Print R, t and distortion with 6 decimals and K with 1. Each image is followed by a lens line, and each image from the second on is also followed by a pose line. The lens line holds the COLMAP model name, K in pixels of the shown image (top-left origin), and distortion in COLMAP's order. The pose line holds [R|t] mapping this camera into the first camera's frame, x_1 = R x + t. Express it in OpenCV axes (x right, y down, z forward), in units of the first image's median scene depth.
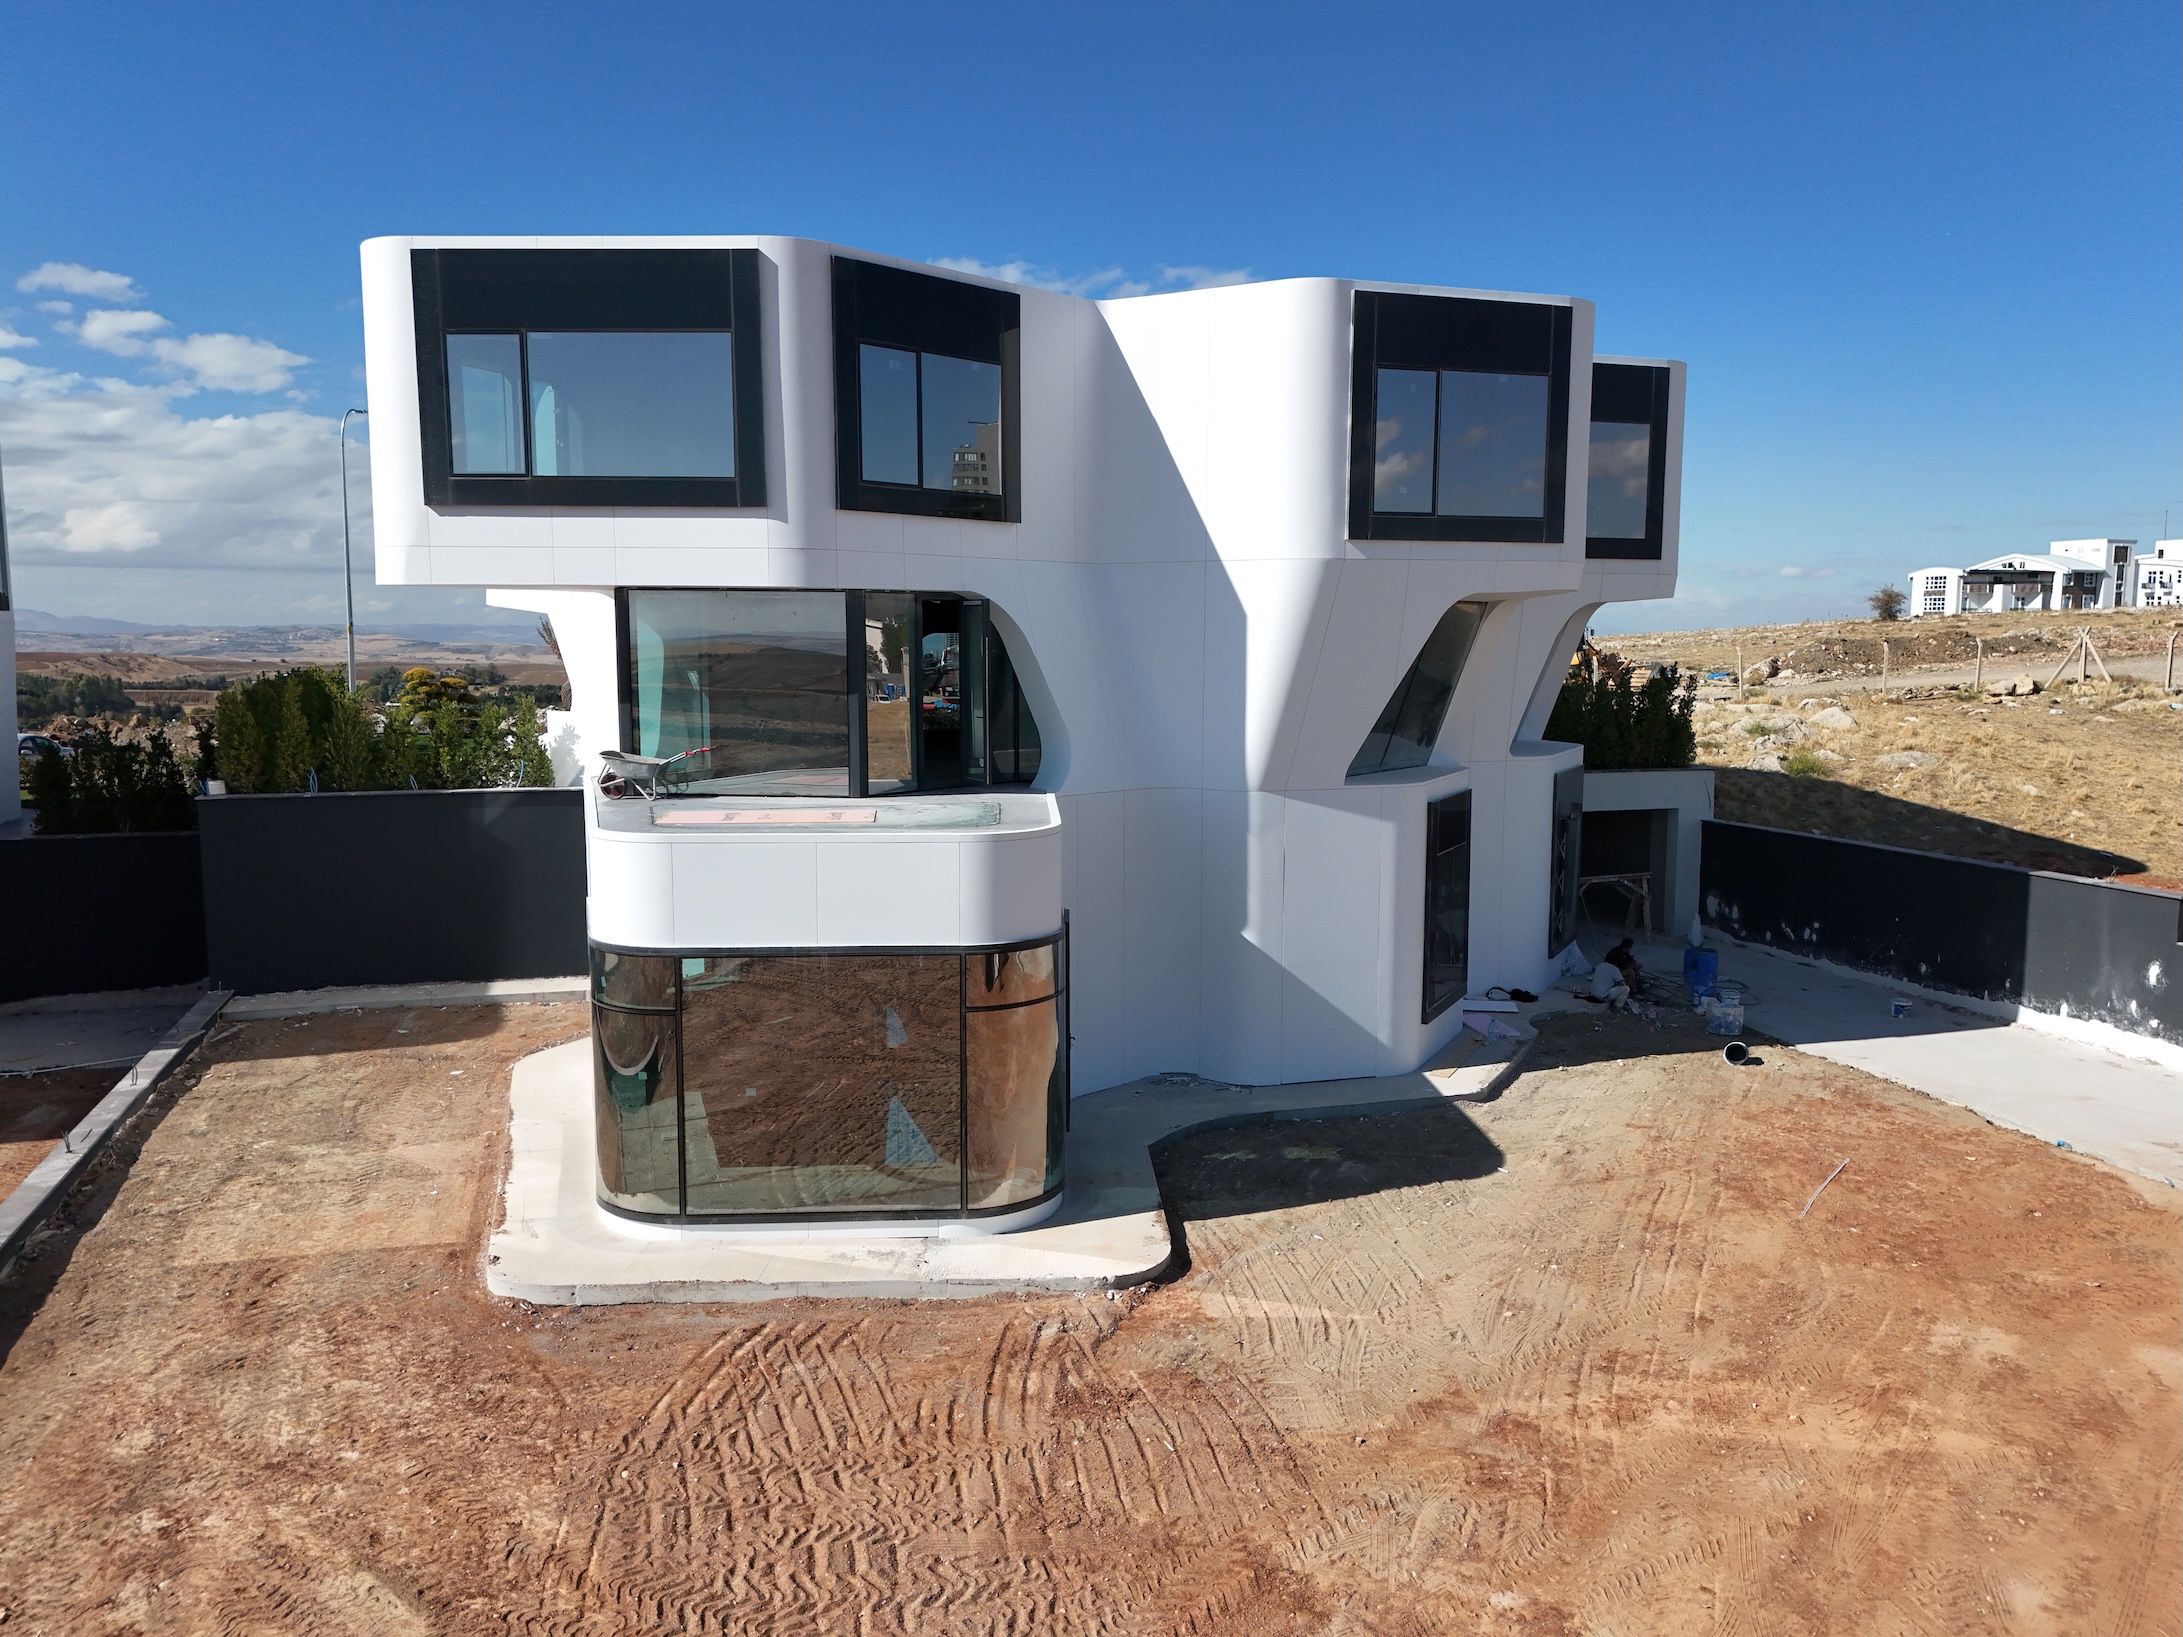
lens RADIAL K [[1605.6, 0, 1092.3], [0, 1605.6, 809.1], [0, 0, 1]] dist [0.069335, -0.059604]
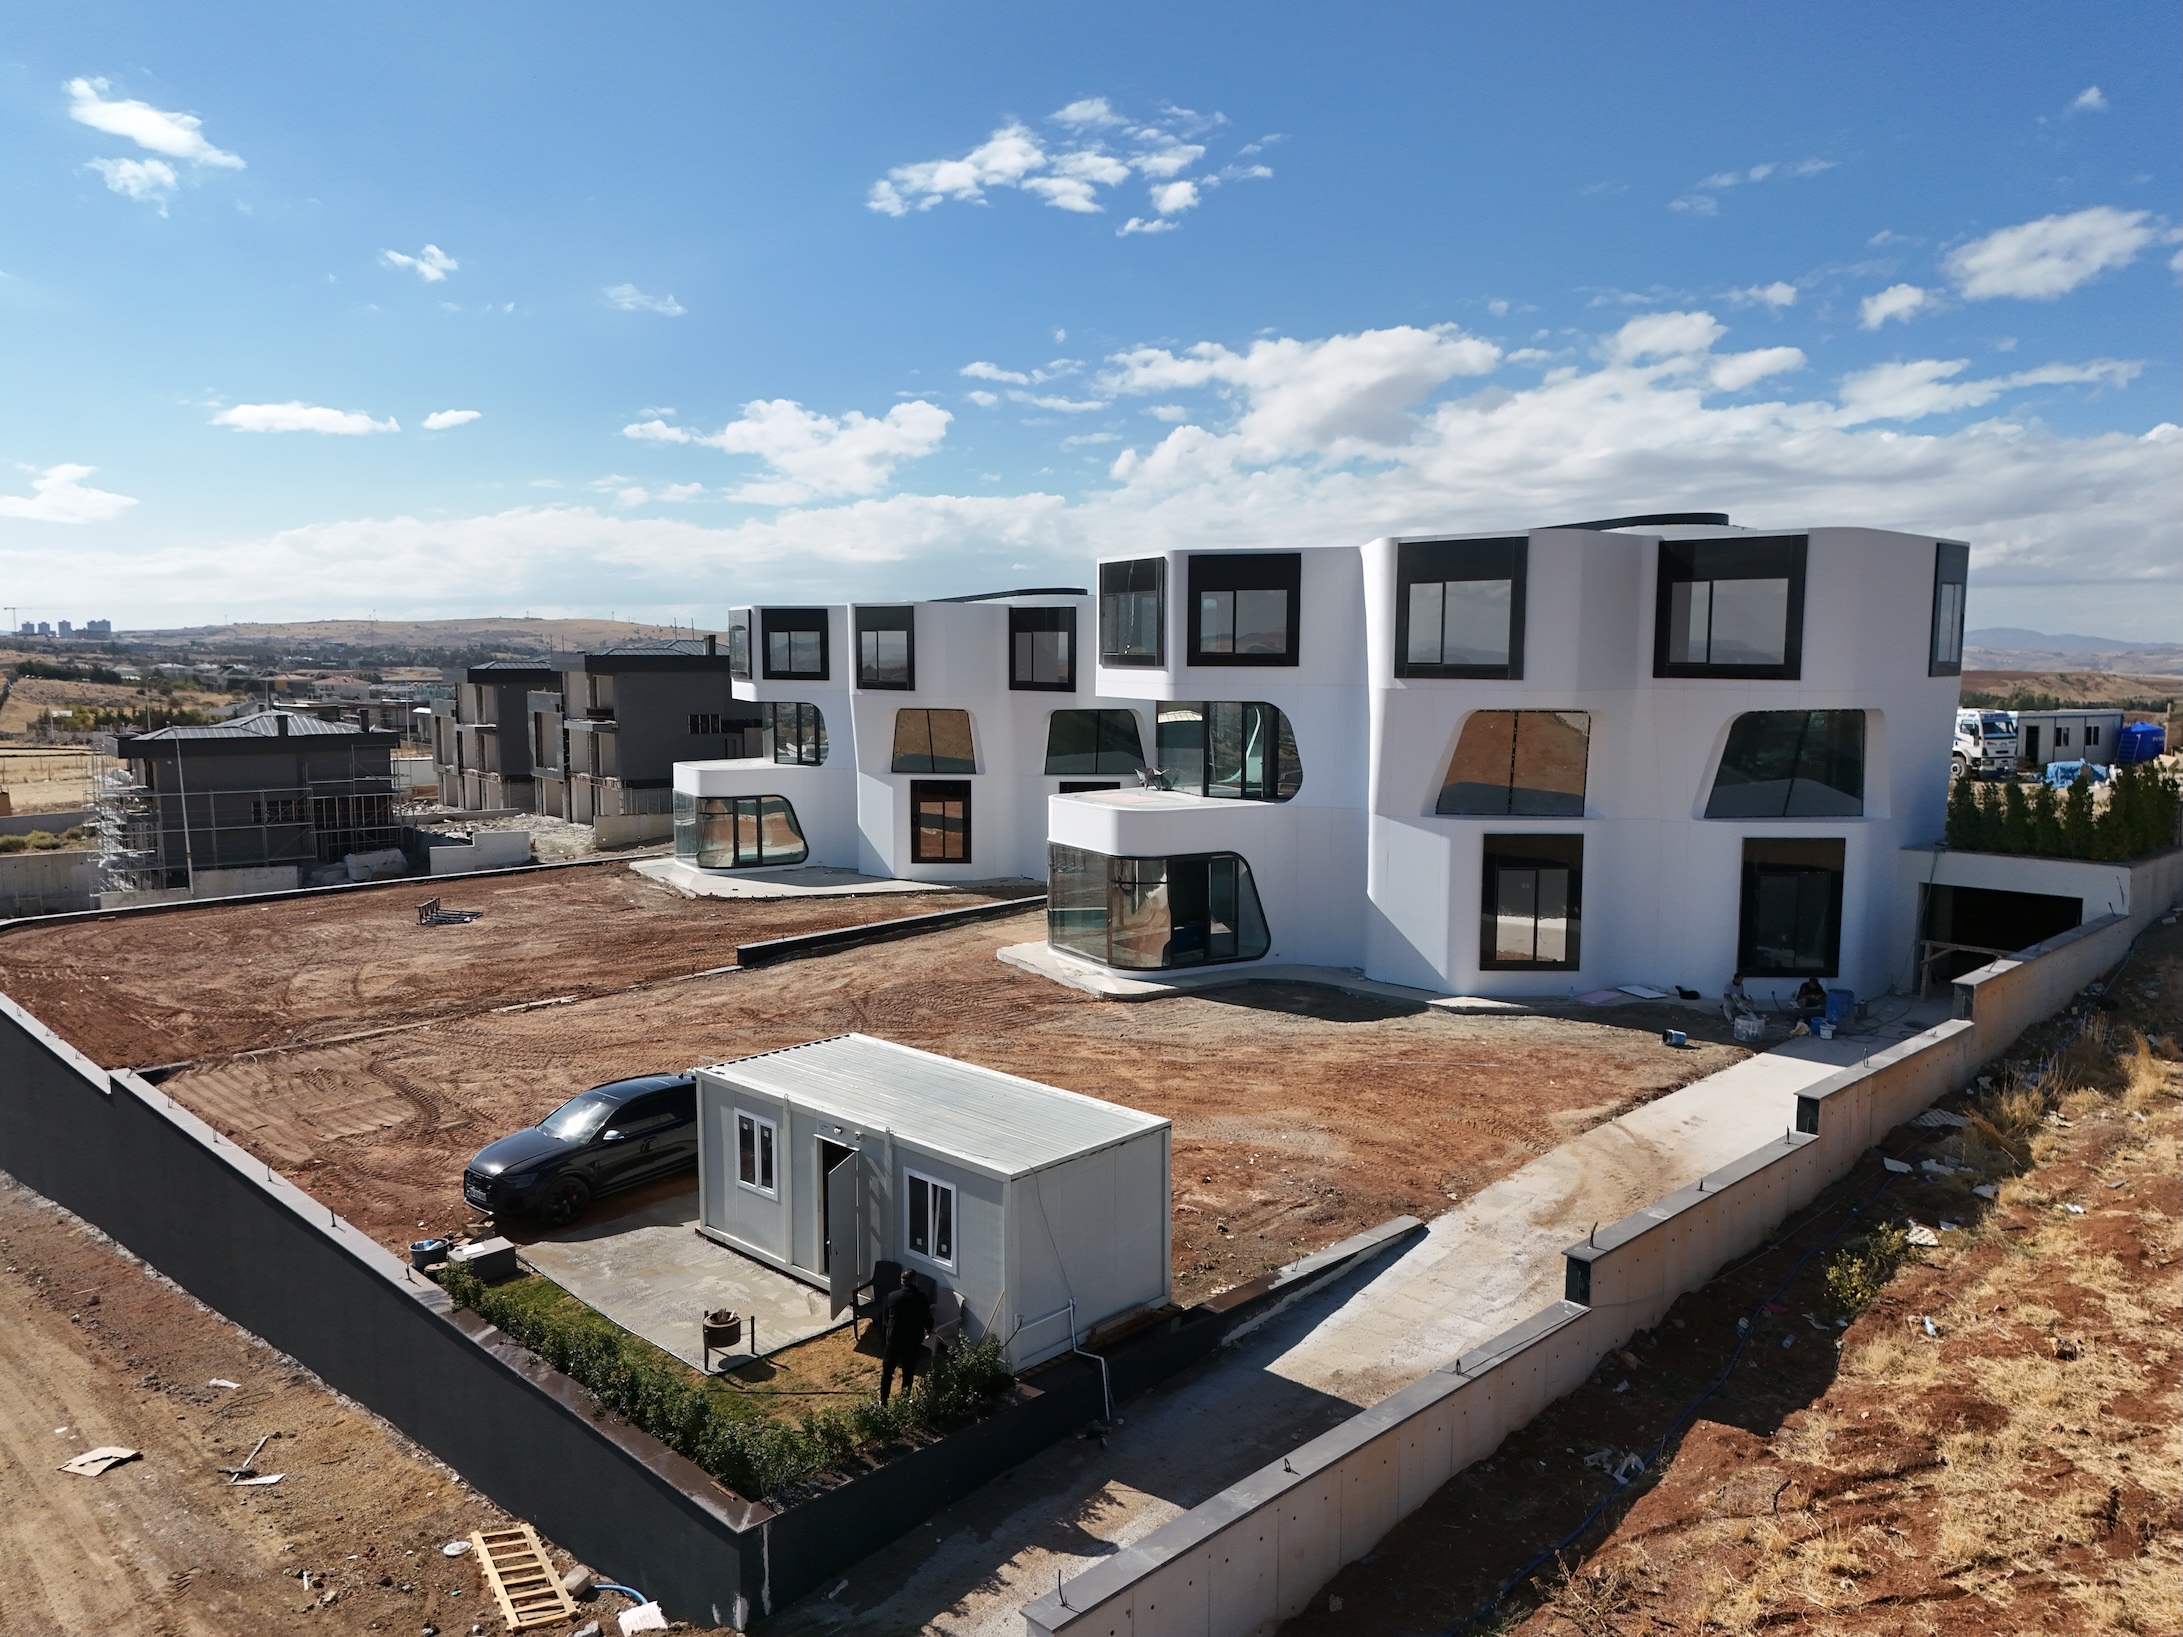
lens RADIAL K [[1605.6, 0, 1098.1], [0, 1605.6, 825.3], [0, 0, 1]] dist [0.069335, -0.059604]
pose [[0.466565, 0.096665, -0.879189, 1.669263], [-0.097518, 0.993572, 0.057490, -0.078569], [0.879095, 0.058914, 0.472992, -0.135097]]
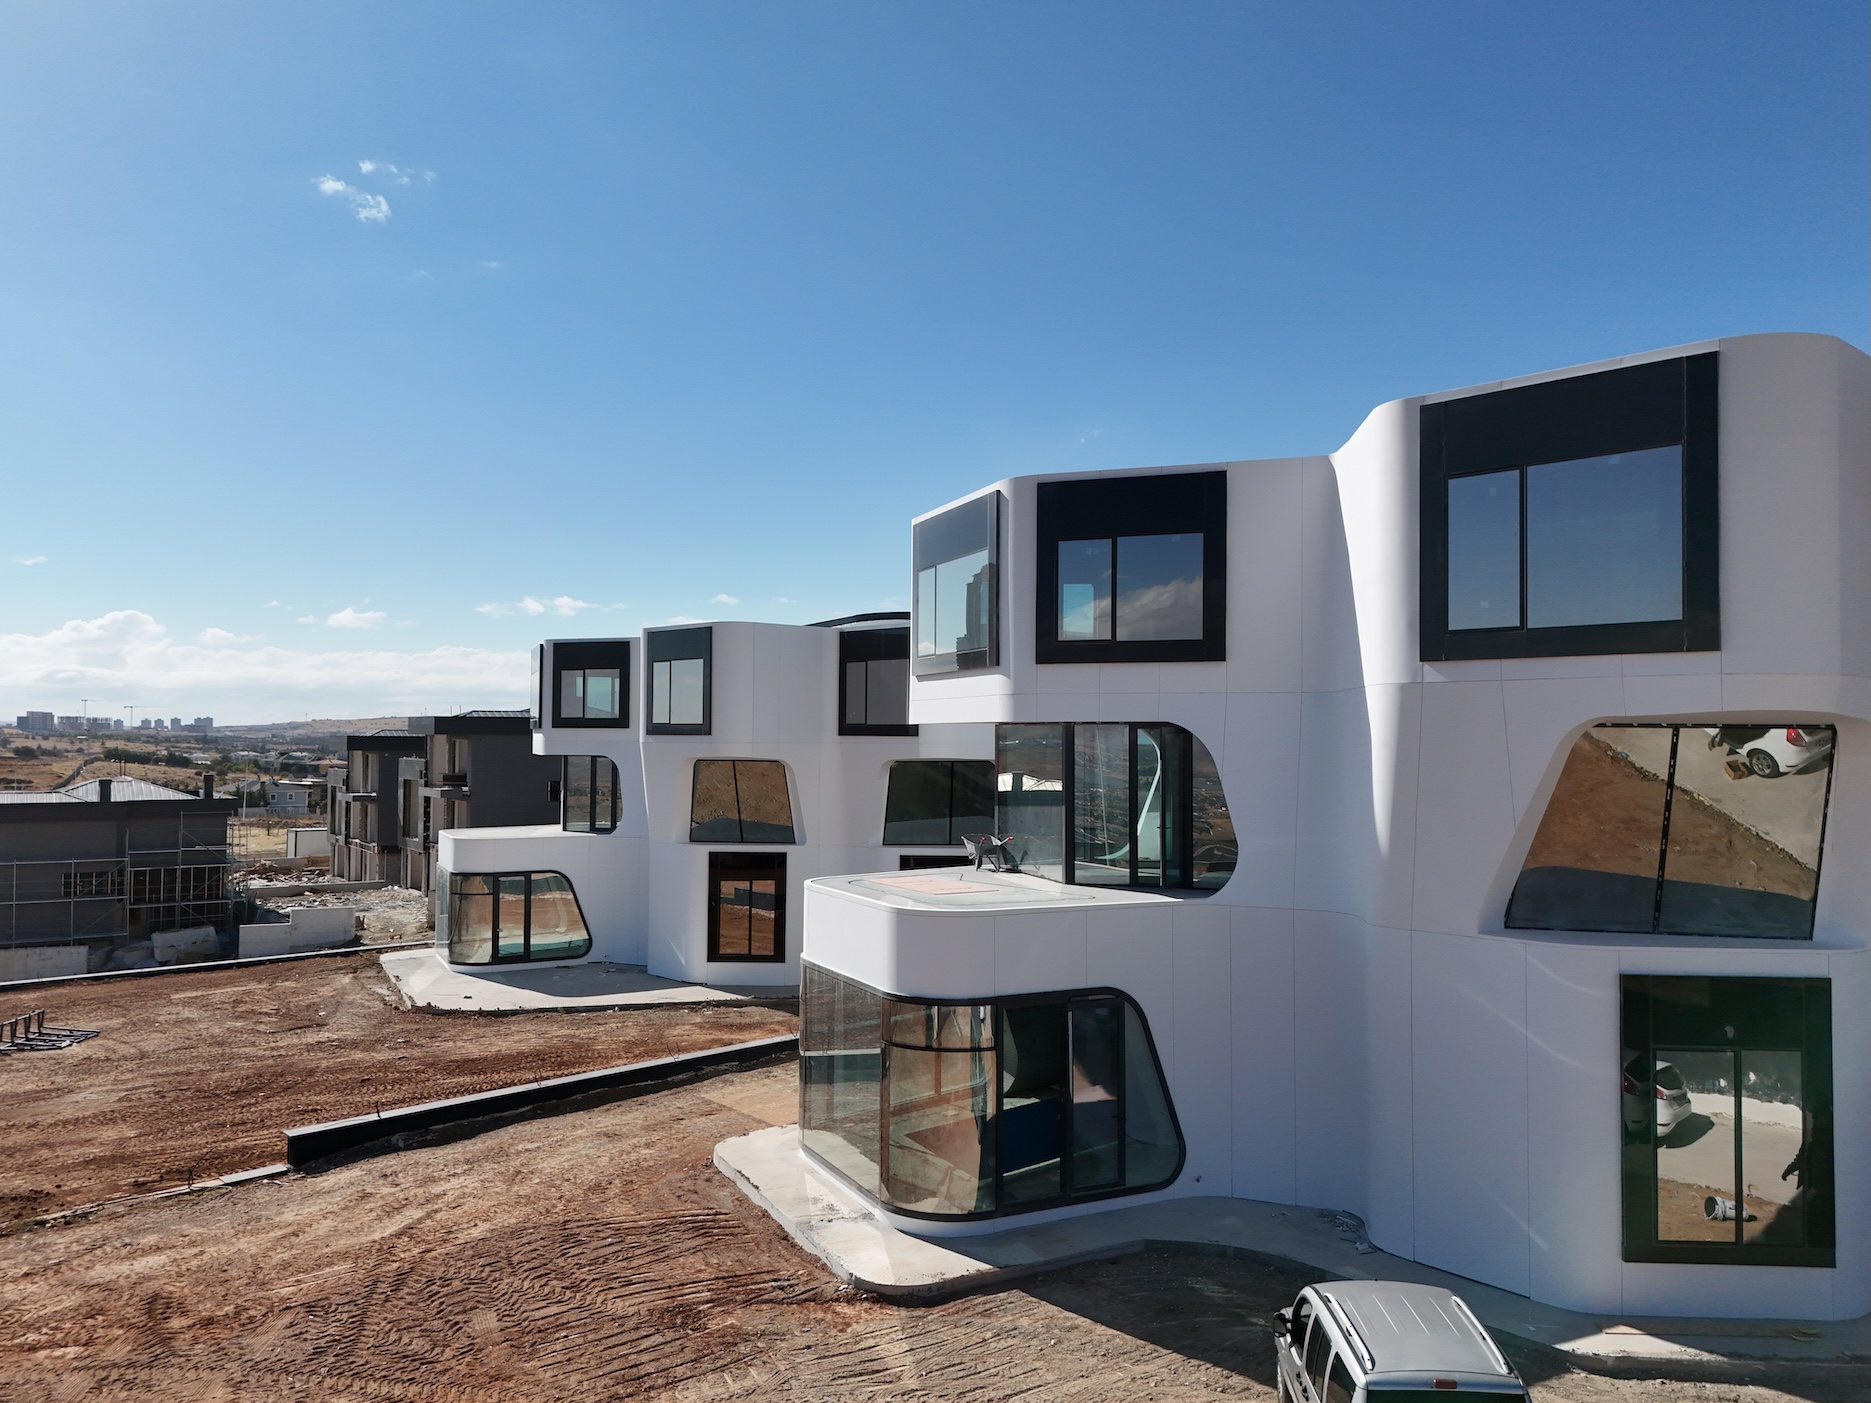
lens RADIAL K [[1376.1, 0, 945.9], [0, 1376.1, 700.2], [0, 0, 1]] dist [0.069335, -0.059604]
pose [[0.414112, -0.025143, -0.909879, 0.806711], [-0.104111, 0.991750, -0.074789, -0.060341], [0.904252, 0.125699, 0.408078, 0.449199]]
